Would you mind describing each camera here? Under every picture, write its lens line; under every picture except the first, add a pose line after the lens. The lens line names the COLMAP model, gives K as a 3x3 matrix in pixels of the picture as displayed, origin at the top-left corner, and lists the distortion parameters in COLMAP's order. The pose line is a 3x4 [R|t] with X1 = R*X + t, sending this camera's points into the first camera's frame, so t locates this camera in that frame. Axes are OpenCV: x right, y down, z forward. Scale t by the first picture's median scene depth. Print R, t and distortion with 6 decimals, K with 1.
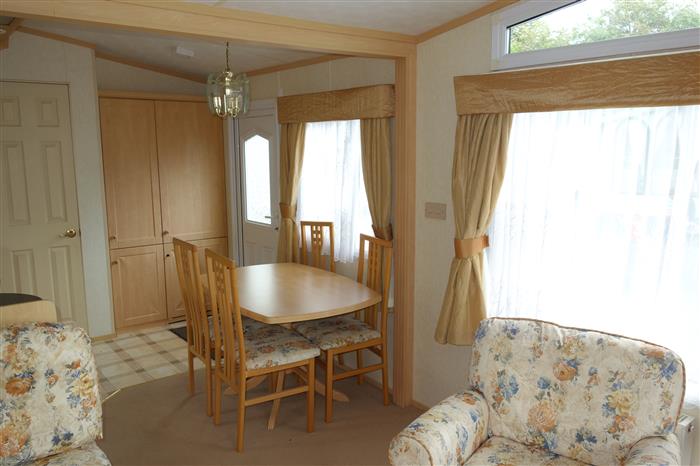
lens RADIAL K [[551.8, 0, 349.3], [0, 551.8, 231.1], [0, 0, 1]] dist [-0.018741, -0.015669]
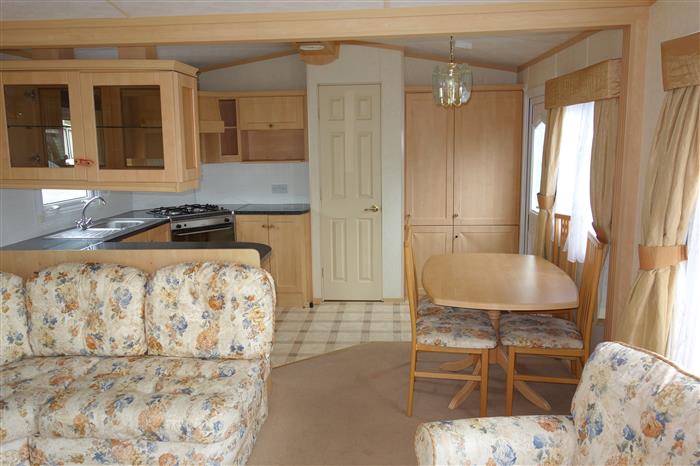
lens RADIAL K [[551.8, 0, 353.7], [0, 551.8, 233.9], [0, 0, 1]] dist [-0.018741, -0.015669]
pose [[0.733759, 0.105815, -0.671119, 0.547161], [-0.089499, 0.994243, 0.058908, -0.015088], [0.673489, 0.016840, 0.739006, 0.153127]]
